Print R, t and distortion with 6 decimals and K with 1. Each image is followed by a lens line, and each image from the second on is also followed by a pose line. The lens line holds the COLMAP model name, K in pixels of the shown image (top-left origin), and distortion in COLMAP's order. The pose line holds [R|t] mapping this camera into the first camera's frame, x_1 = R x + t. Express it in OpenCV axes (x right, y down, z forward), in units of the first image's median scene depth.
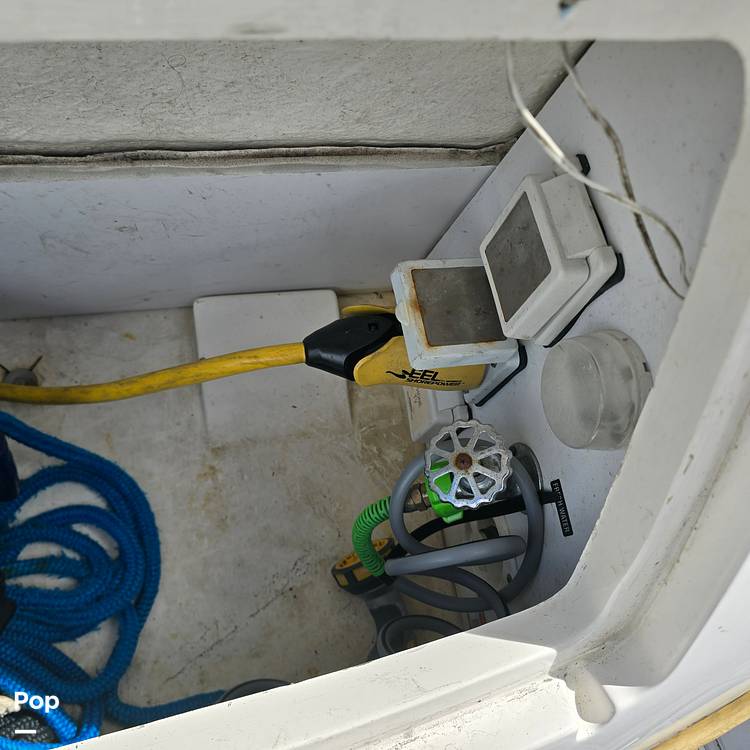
lens RADIAL K [[680.0, 0, 376.1], [0, 680.0, 372.1], [0, 0, 1]] dist [0.050828, -0.074561]
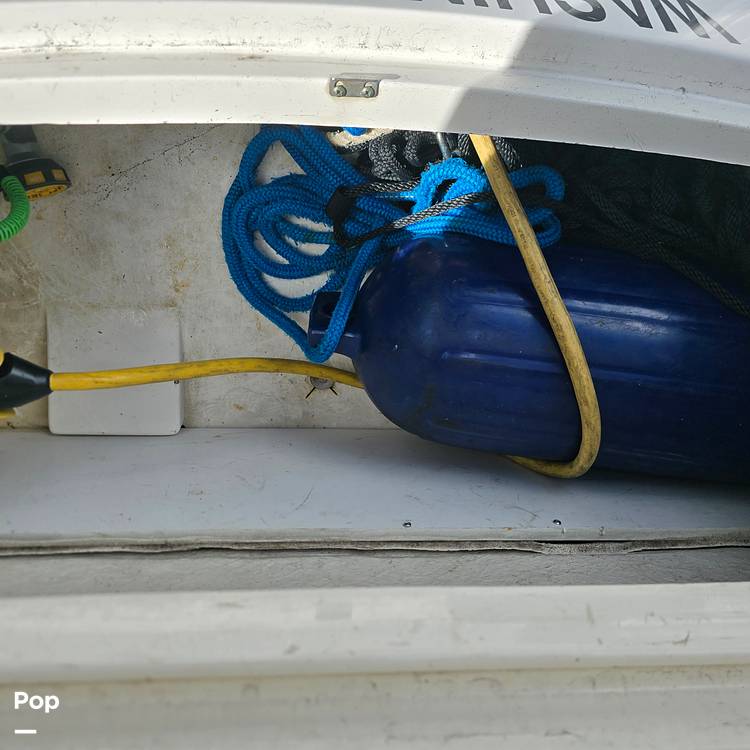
lens RADIAL K [[680.0, 0, 374.2], [0, 680.0, 369.0], [0, 0, 1]] dist [0.050828, -0.074561]
pose [[-0.931683, -0.109968, -0.346227, -0.178004], [0.115905, -0.993254, 0.003580, 0.044028], [-0.344285, -0.036794, 0.938144, -0.244796]]
